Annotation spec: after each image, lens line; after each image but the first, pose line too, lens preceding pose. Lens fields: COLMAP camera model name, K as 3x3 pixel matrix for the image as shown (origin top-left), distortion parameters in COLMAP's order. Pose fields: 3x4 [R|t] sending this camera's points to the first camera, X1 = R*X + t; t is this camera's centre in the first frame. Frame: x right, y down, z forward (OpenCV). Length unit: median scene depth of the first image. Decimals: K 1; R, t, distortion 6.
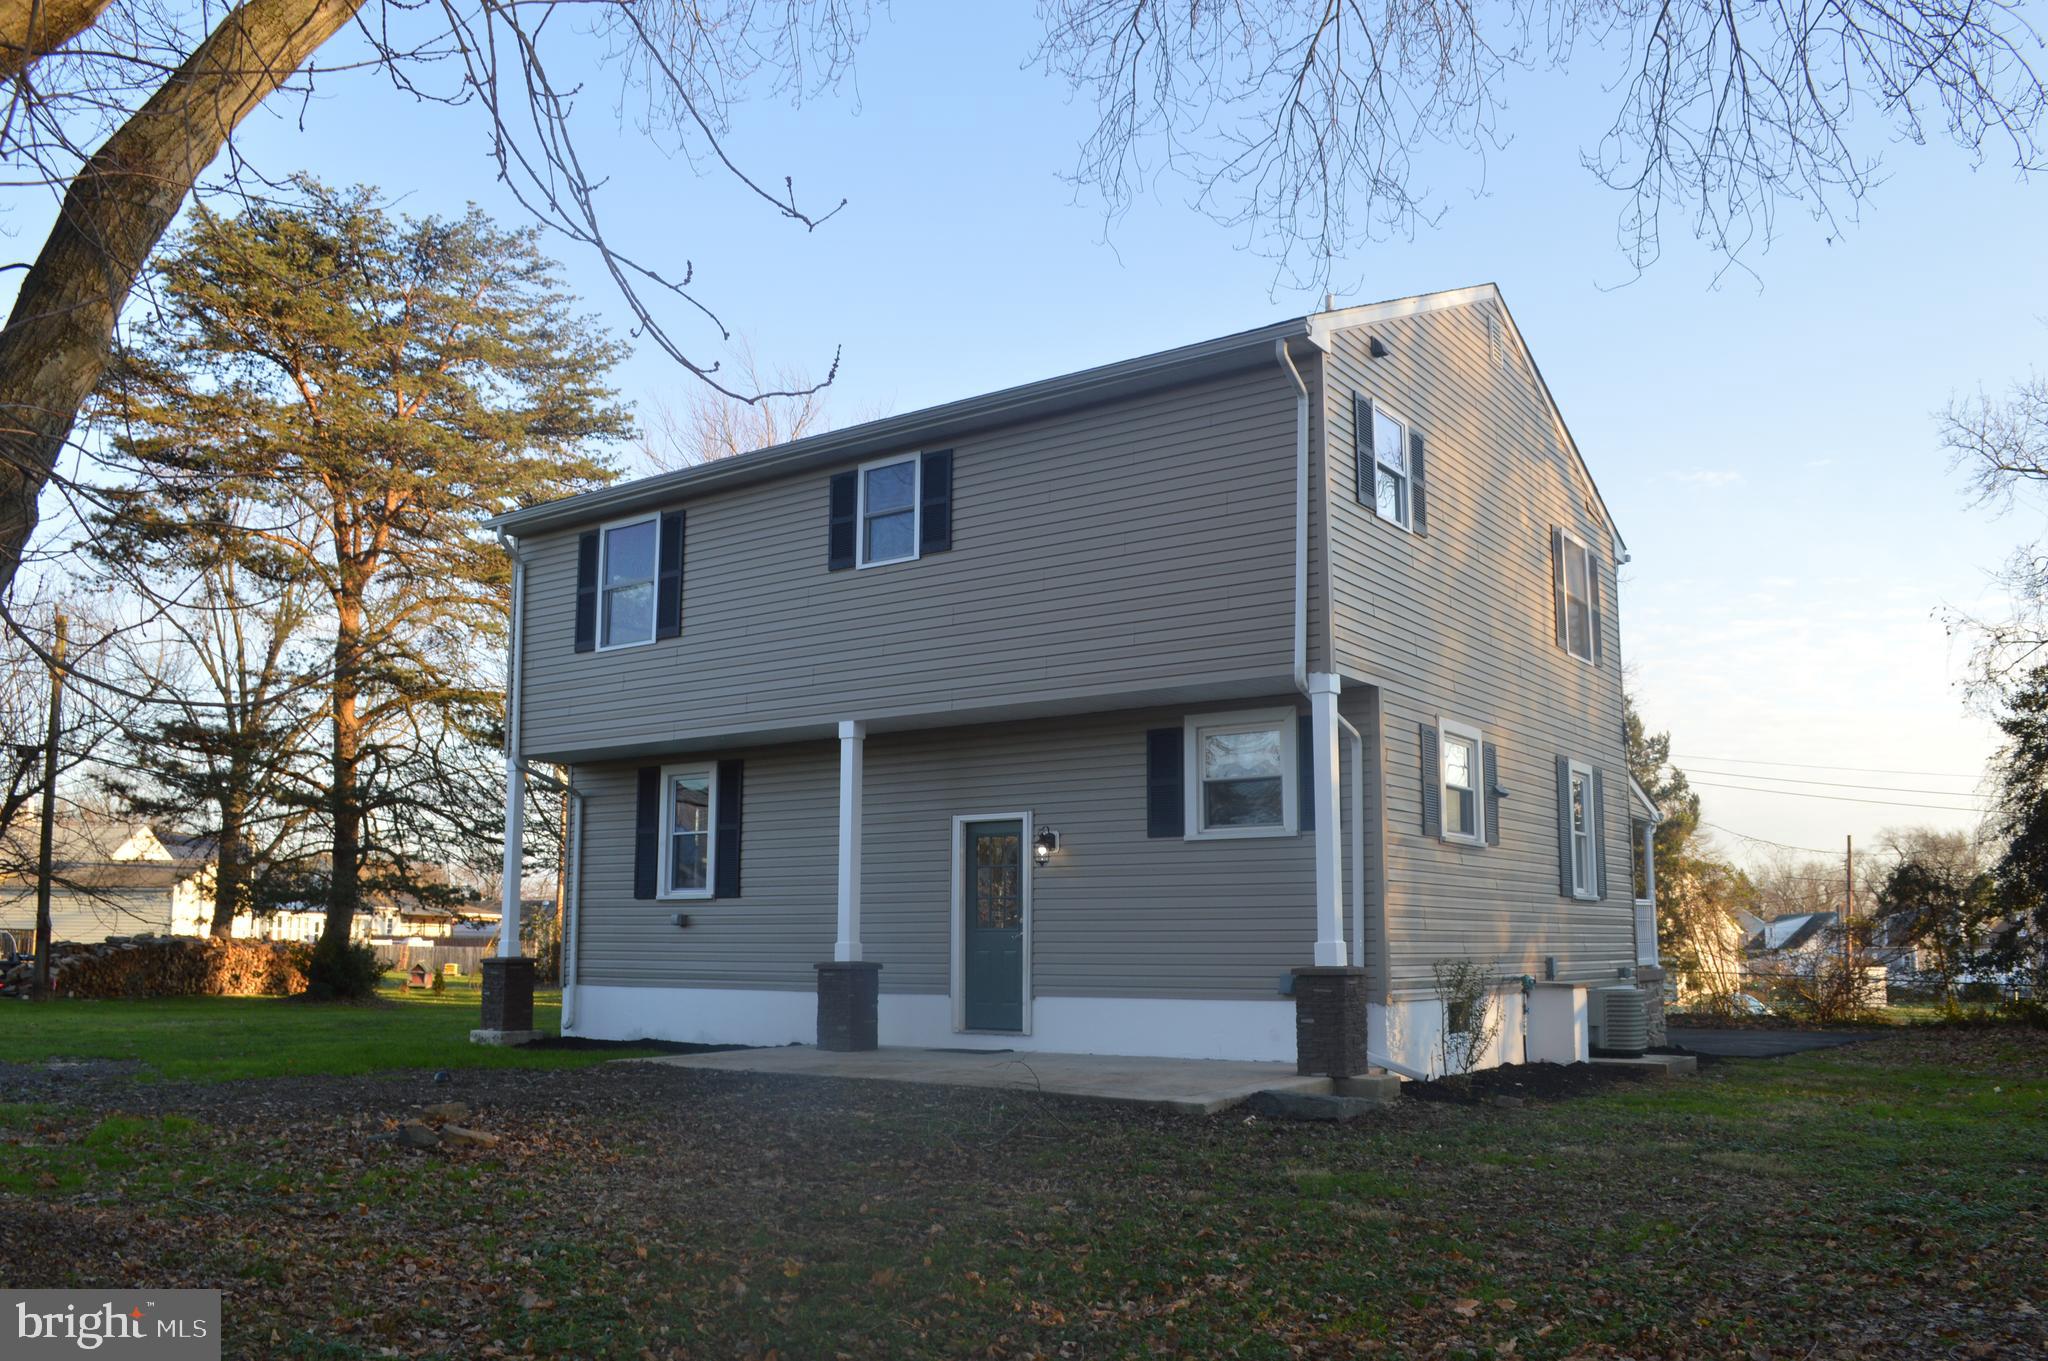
lens RADIAL K [[1634.6, 0, 1015.9], [0, 1634.6, 712.2], [0, 0, 1]] dist [-0.086683, 0.019522]
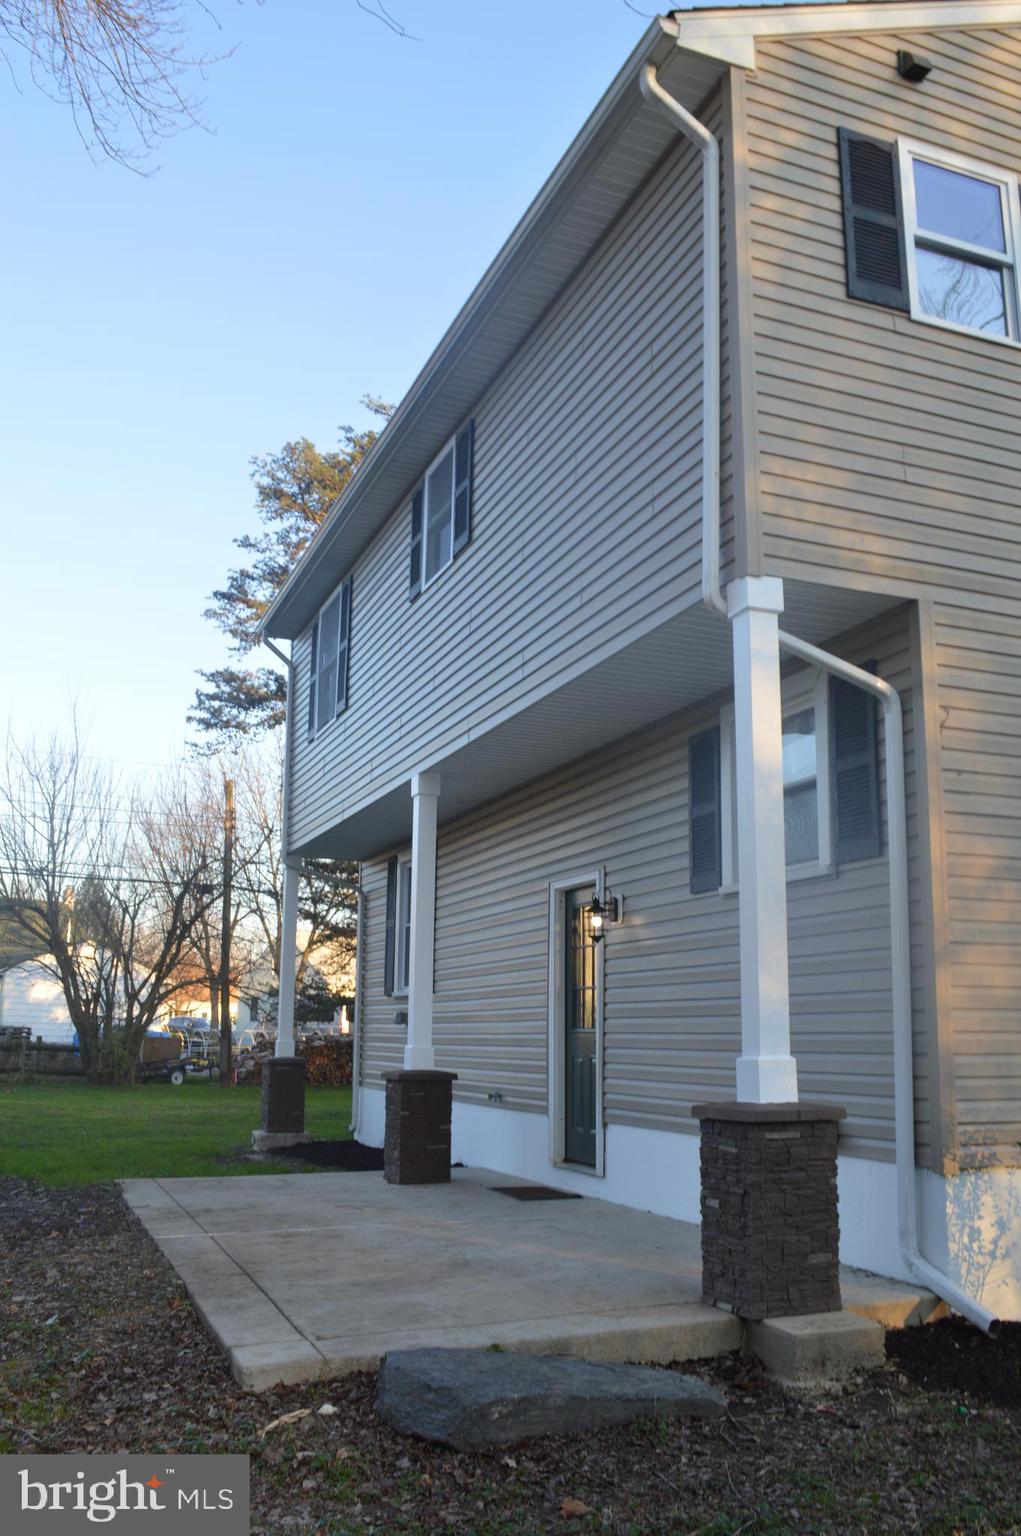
lens RADIAL K [[1324.7, 0, 514.5], [0, 1324.7, 793.8], [0, 0, 1]] dist [-0.099789, 0.003531]
pose [[0.841982, -0.095496, -0.530987, 0.328115], [0.075655, 0.995384, -0.059051, 0.065261], [0.534175, 0.009549, 0.845320, 0.524284]]
